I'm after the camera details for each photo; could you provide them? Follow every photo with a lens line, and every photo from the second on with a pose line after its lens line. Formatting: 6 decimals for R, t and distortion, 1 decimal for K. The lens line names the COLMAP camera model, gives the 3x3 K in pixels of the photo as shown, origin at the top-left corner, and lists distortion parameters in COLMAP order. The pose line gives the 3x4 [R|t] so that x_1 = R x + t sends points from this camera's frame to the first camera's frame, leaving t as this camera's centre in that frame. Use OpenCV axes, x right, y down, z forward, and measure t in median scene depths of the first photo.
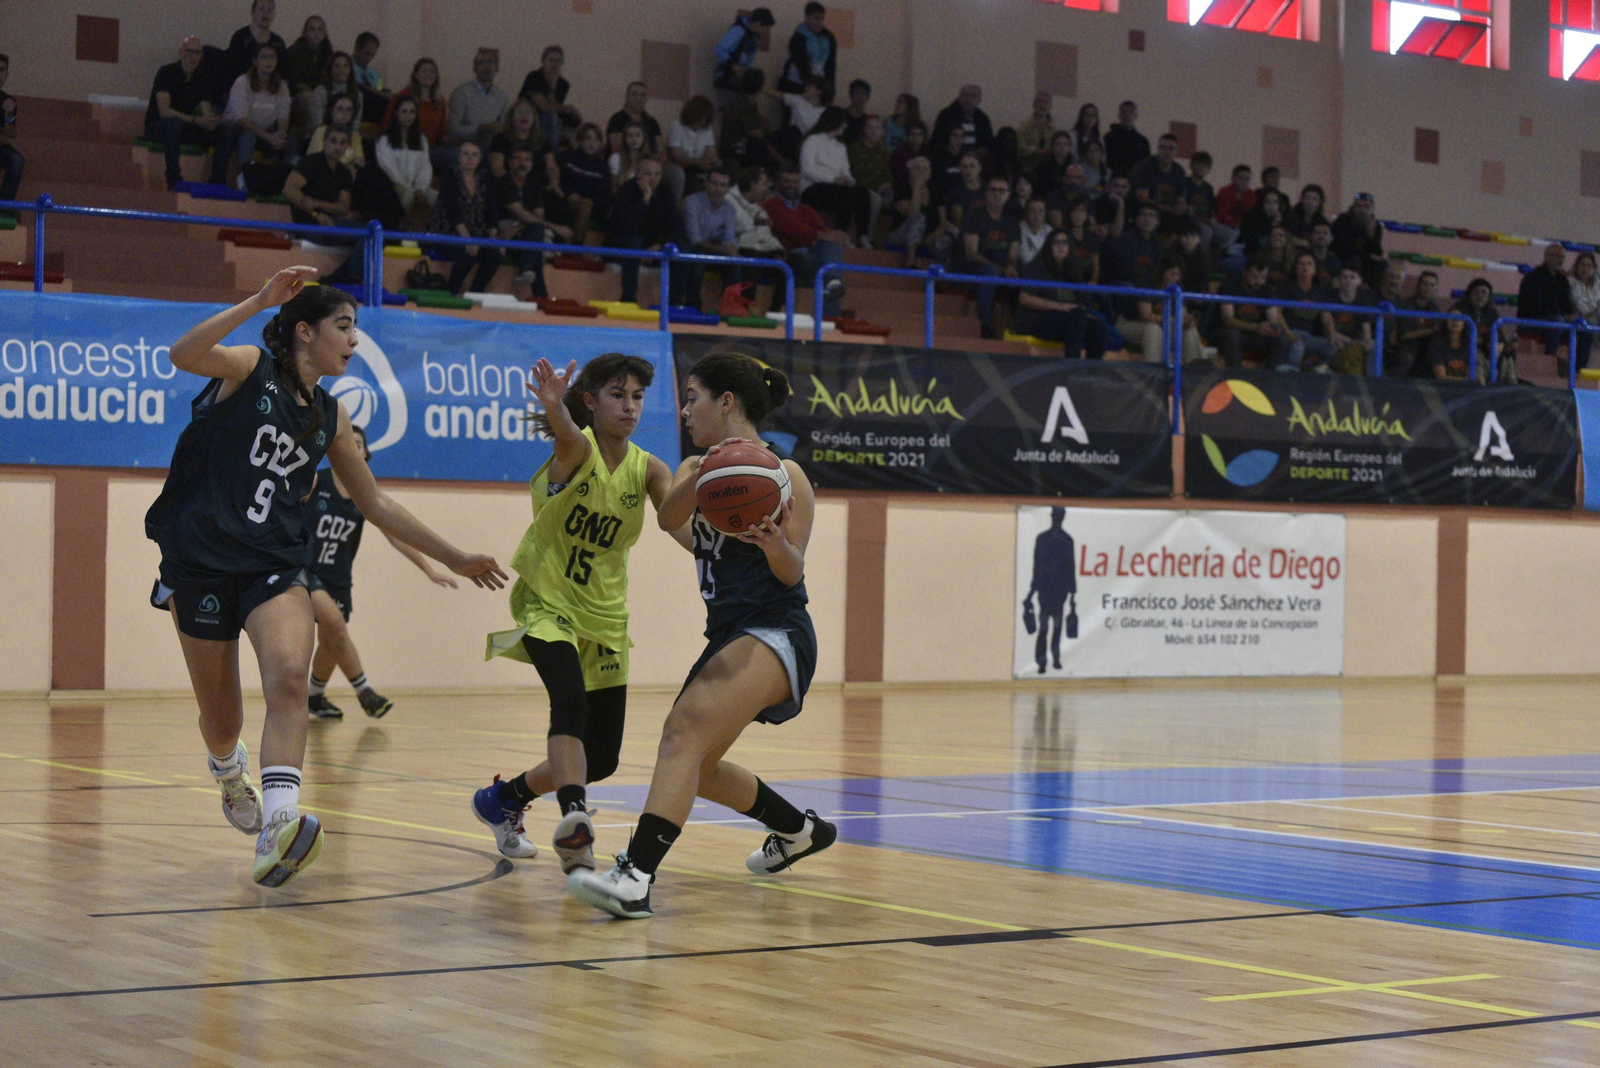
lens RADIAL K [[3300.4, 0, 804.7], [0, 3300.4, 533.6], [0, 0, 1]] dist [-0.075738, -0.380005]
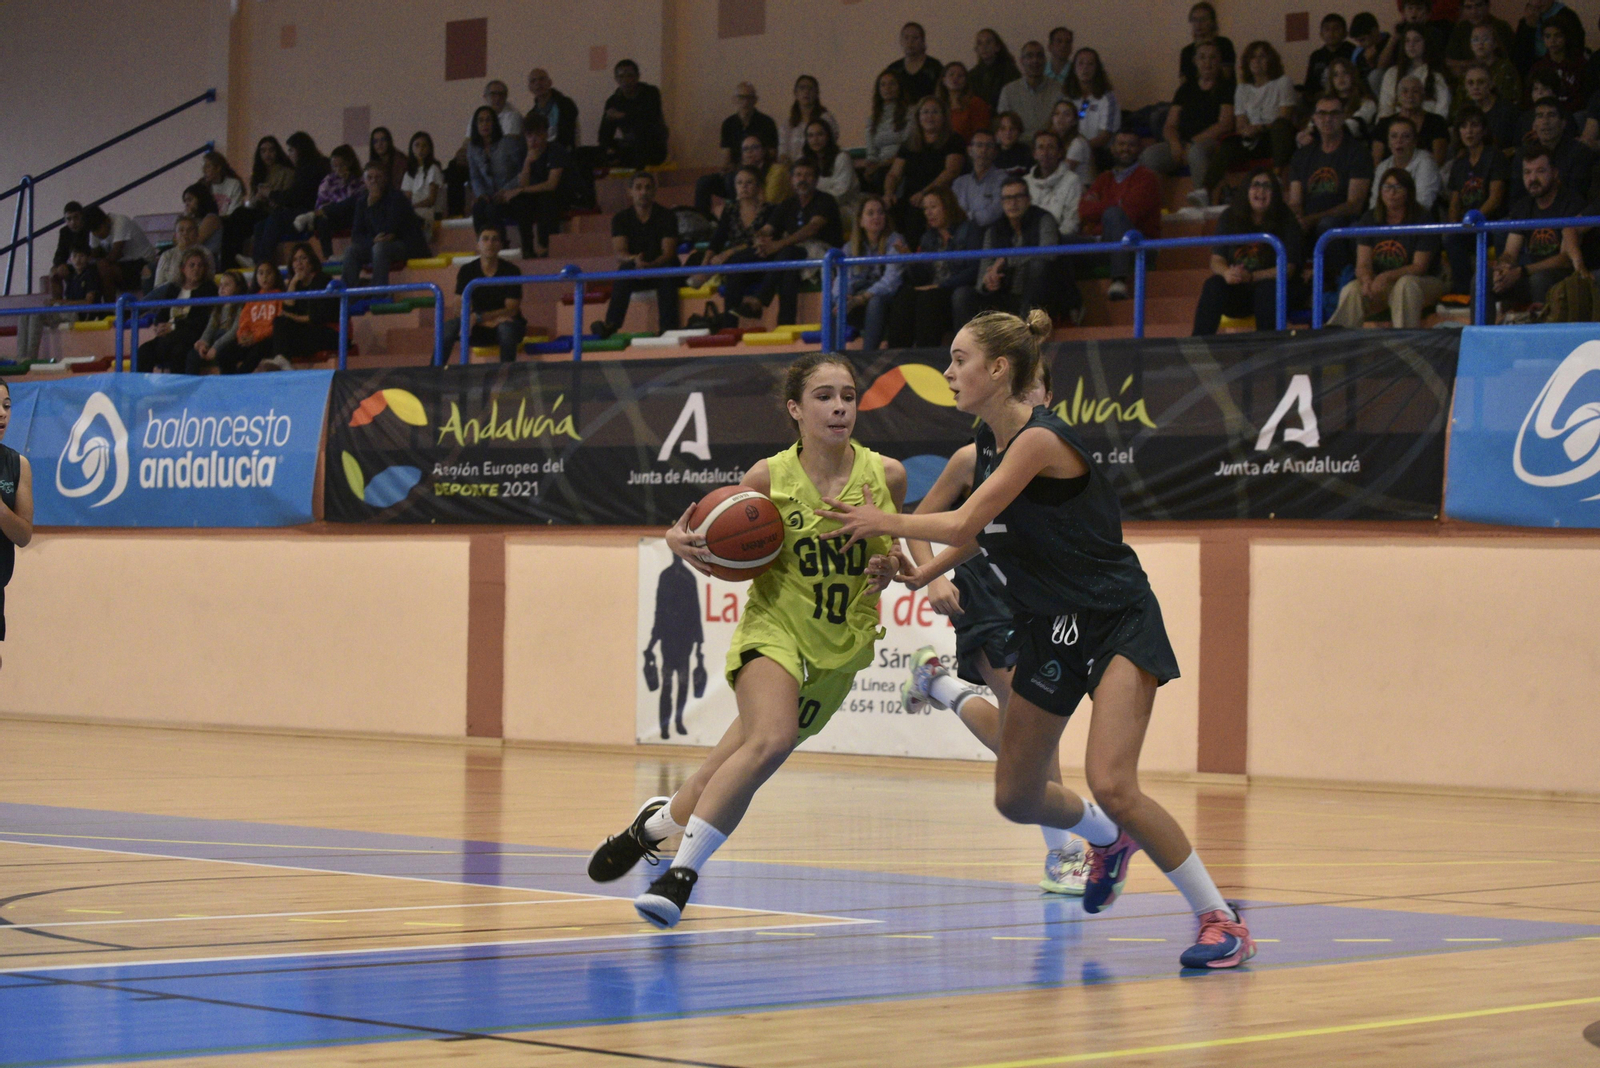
lens RADIAL K [[4049.0, 0, 796.9], [0, 4049.0, 531.9], [0, 0, 1]] dist [-0.149825, 0.930861]
pose [[0.233282, -0.026871, -0.972038, 1.060928], [-0.002914, 0.999594, -0.028333, 0.018902], [0.972405, 0.009442, 0.233109, 0.785248]]
